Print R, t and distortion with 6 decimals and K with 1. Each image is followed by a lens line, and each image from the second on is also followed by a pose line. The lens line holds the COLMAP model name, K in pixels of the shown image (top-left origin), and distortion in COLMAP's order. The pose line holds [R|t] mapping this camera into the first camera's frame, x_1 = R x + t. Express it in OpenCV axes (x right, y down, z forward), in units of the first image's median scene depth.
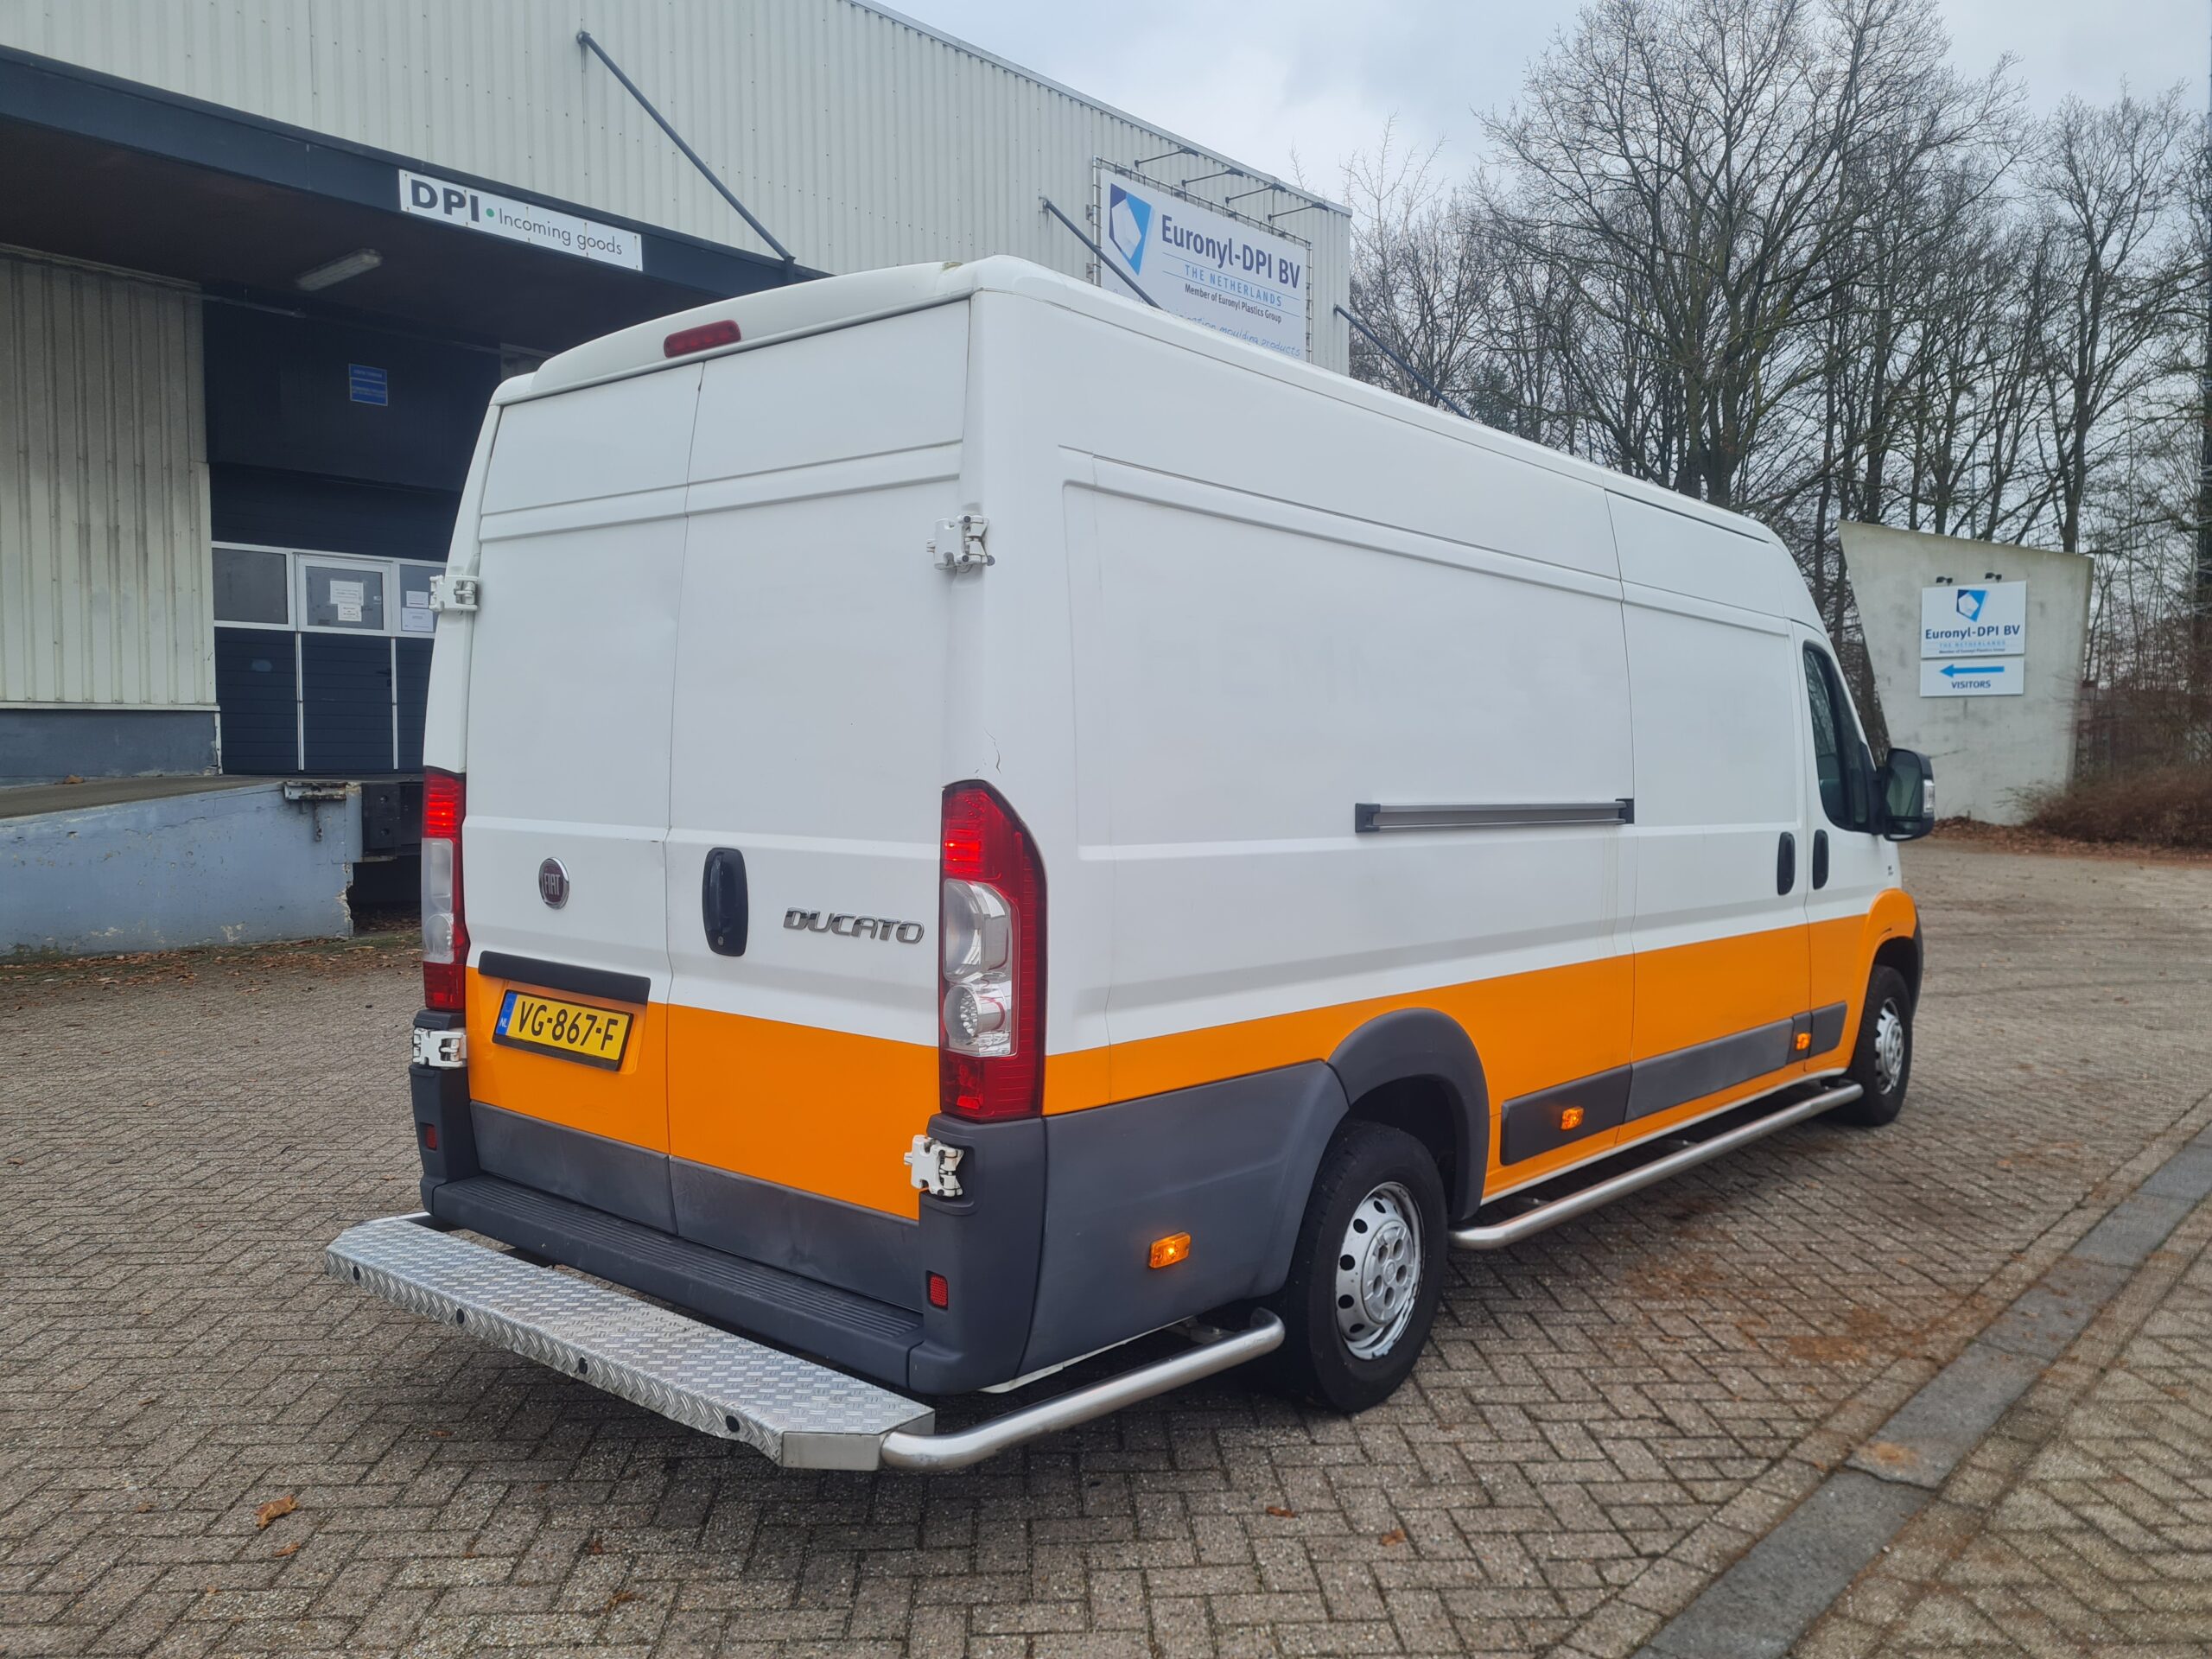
lens RADIAL K [[1708.8, 0, 1094.5], [0, 1708.8, 817.0], [0, 0, 1]] dist [0.046110, -0.007660]
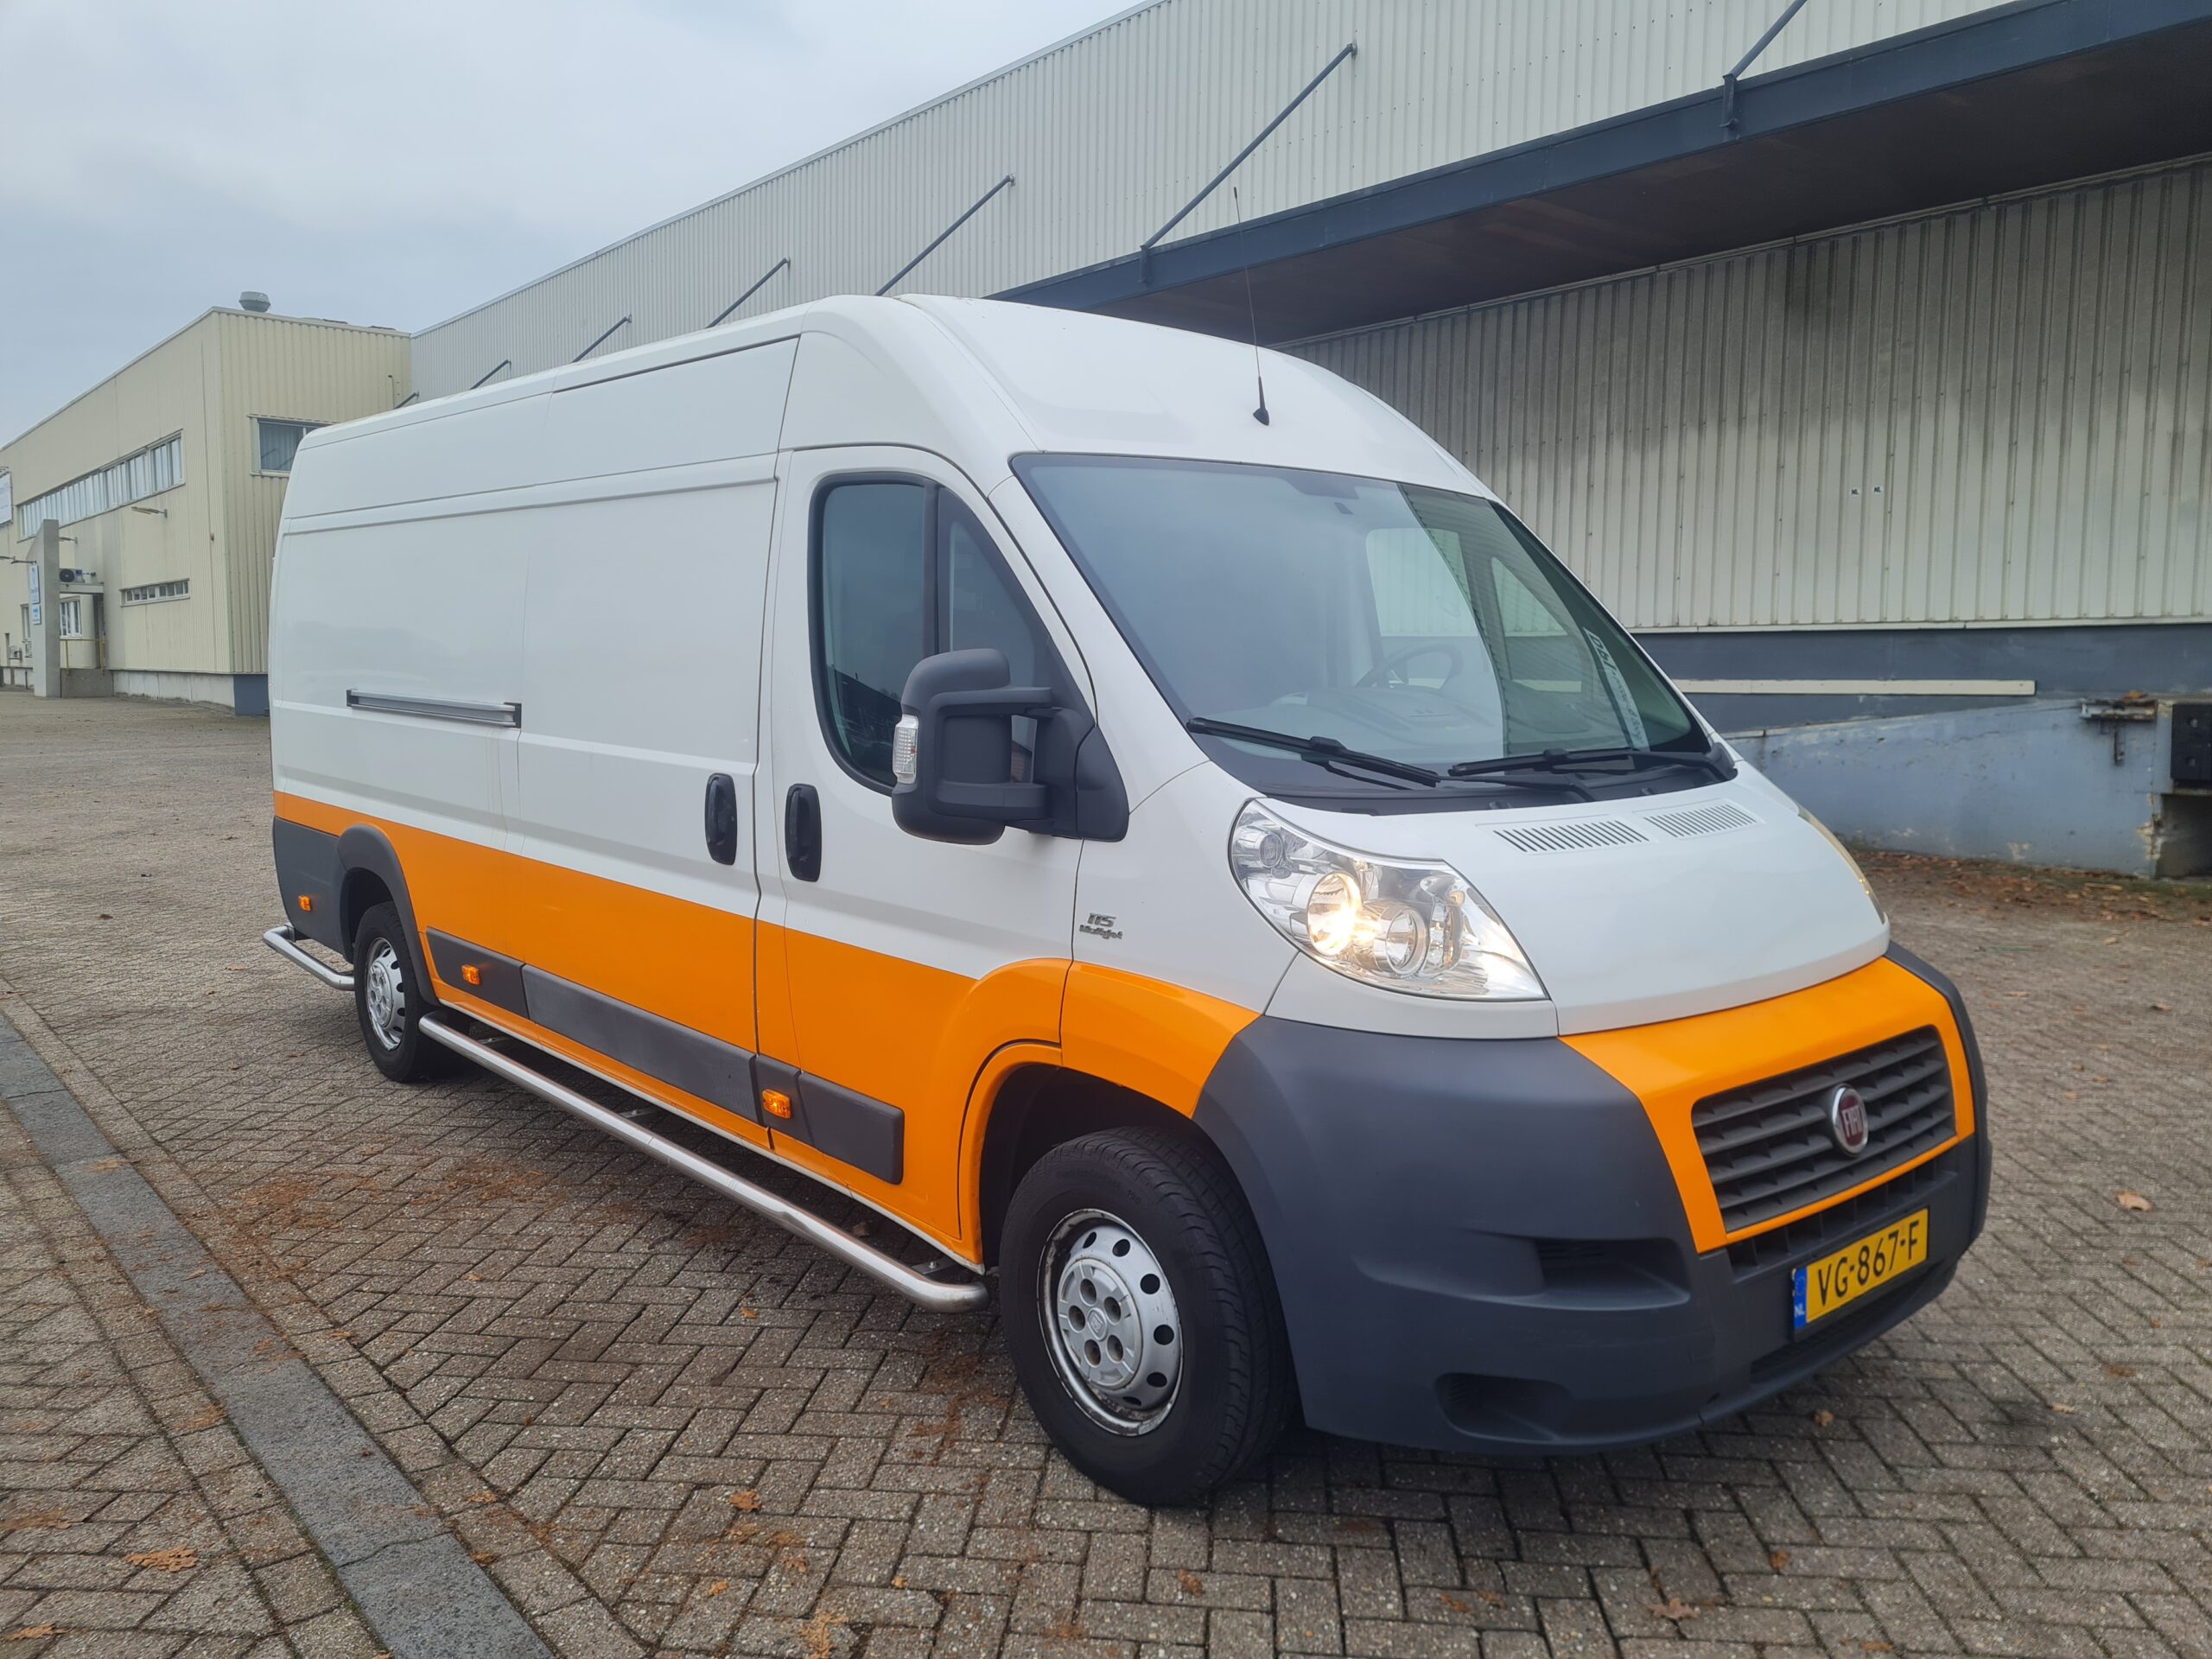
lens RADIAL K [[1676.3, 0, 1105.8], [0, 1676.3, 752.1], [0, 0, 1]] dist [0.044710, -0.002727]
pose [[-0.166245, 0.048990, -0.984867, 1.129161], [-0.040255, 0.997595, 0.056418, -0.047680], [0.985262, 0.049025, -0.163873, 1.365157]]
